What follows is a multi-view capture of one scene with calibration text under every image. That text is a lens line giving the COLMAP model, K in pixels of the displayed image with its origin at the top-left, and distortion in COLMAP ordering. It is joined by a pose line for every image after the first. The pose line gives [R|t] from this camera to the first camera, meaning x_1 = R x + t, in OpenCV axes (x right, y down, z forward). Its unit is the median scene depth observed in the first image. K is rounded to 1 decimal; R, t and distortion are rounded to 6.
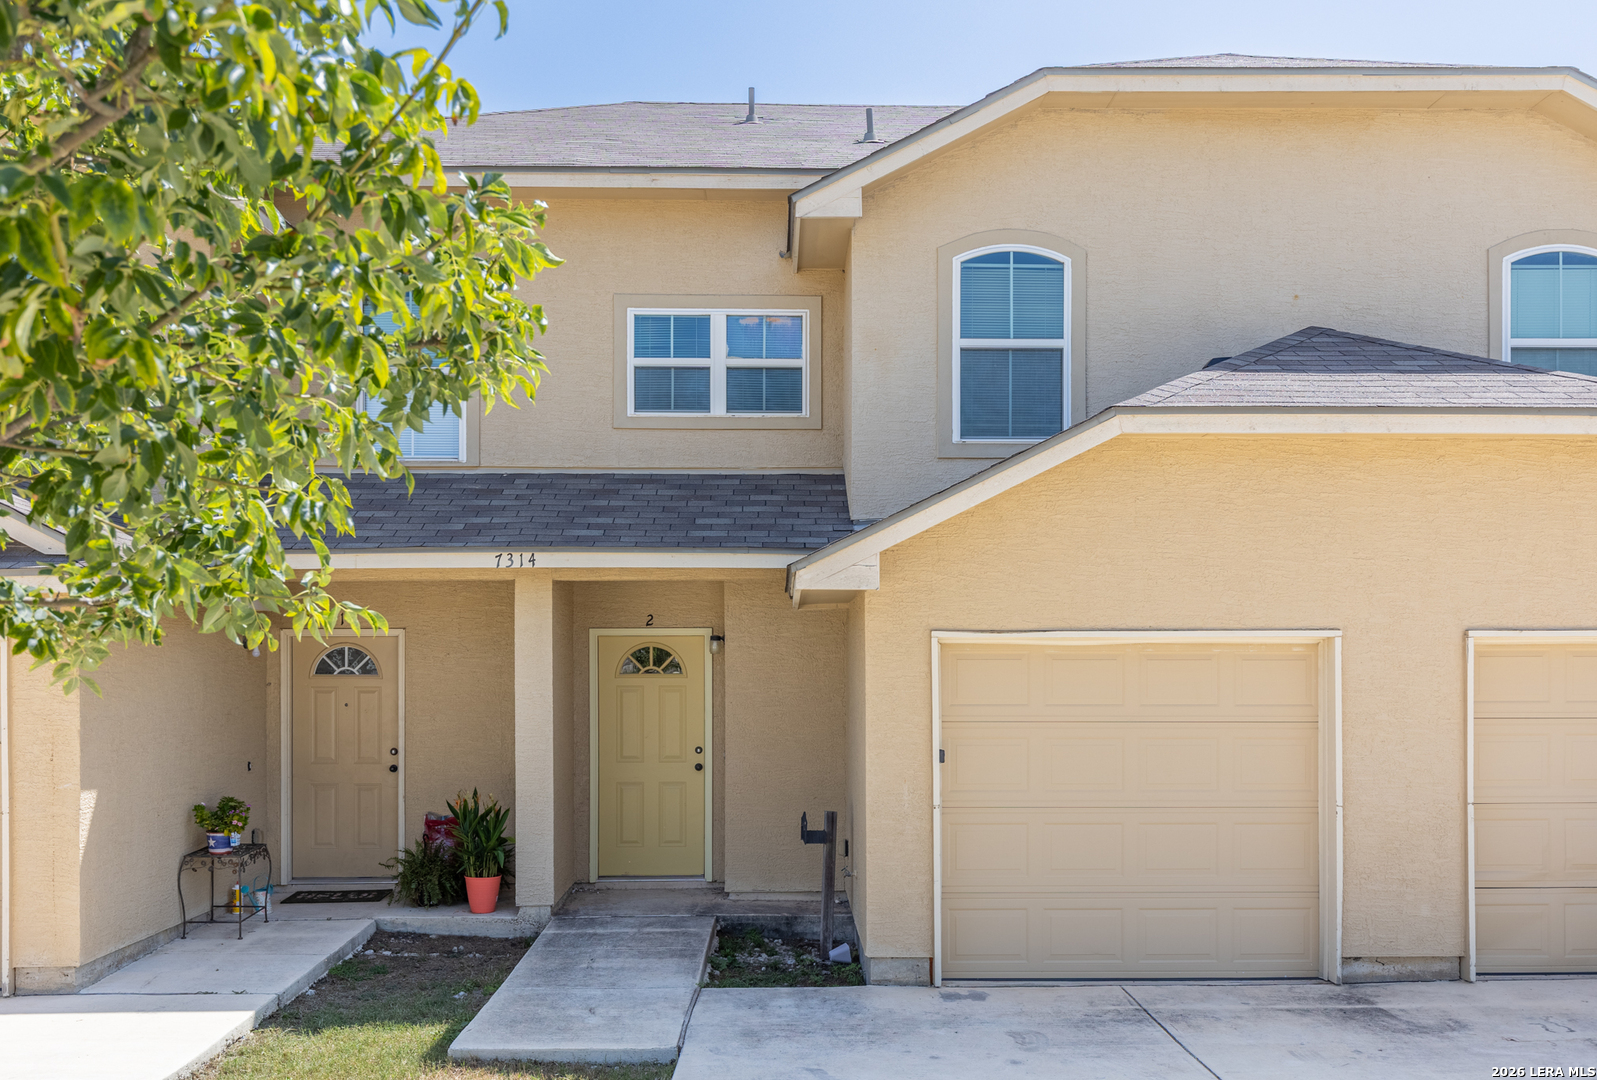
lens RADIAL K [[1325.9, 0, 797.2], [0, 1325.9, 622.6], [0, 0, 1]] dist [0.002713, -0.005985]
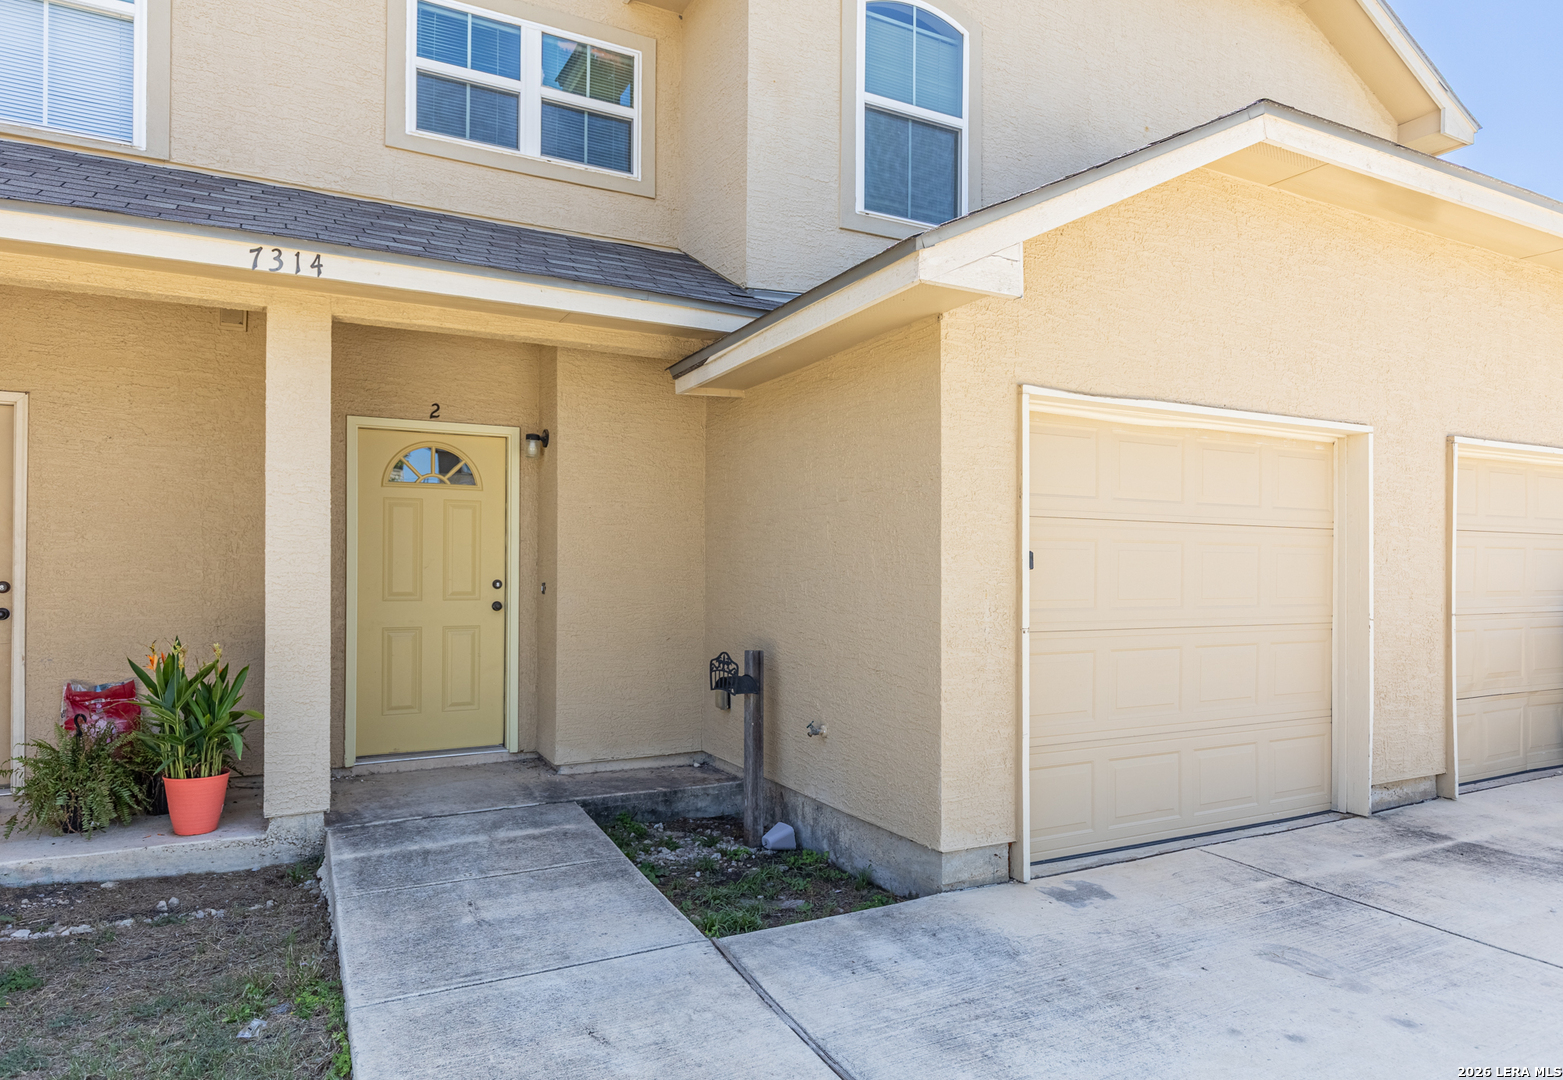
lens RADIAL K [[952.0, 0, 785.4], [0, 952.0, 547.7], [0, 0, 1]] dist [0.002588, 0.000909]
pose [[0.897073, 0.015088, 0.441624, -0.203962], [-0.021770, 0.999712, 0.010067, 0.078737], [-0.441345, -0.018645, 0.897144, 0.512153]]
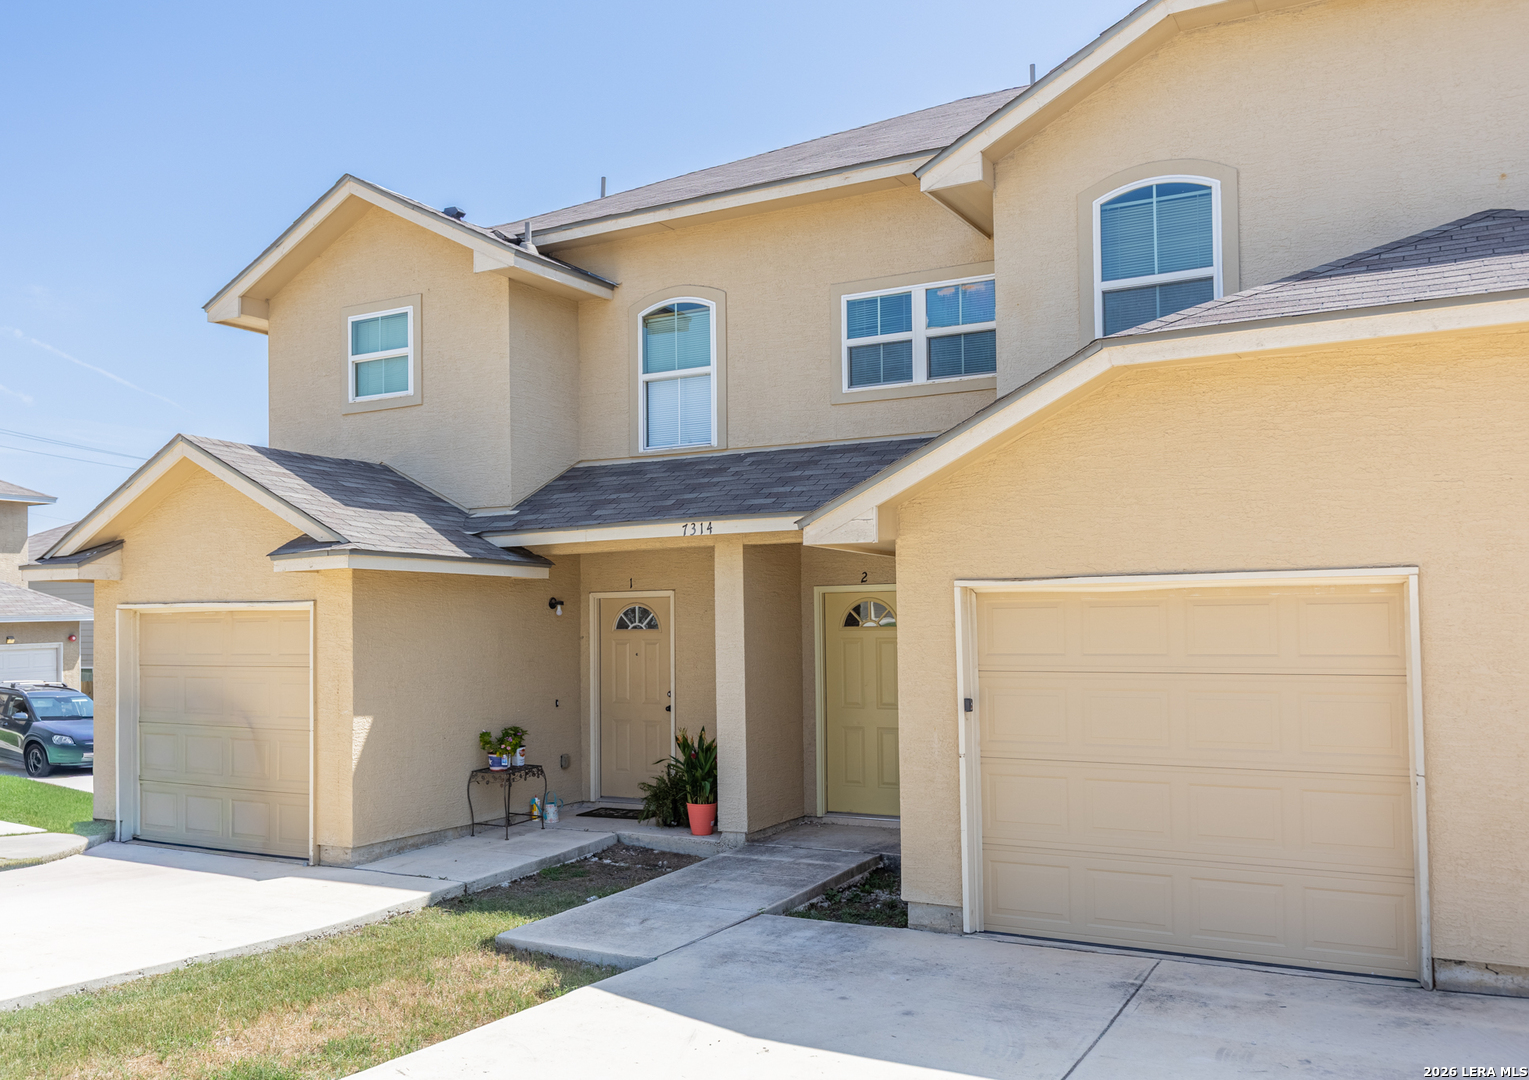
lens RADIAL K [[1231.2, 0, 764.5], [0, 1231.2, 540.0], [0, 0, 1]] dist [0.001136, -0.002530]
pose [[0.871233, -0.042335, -0.489041, 0.374303], [0.024850, 0.998800, -0.042192, 0.009856], [0.490240, 0.024606, 0.871240, 0.095338]]
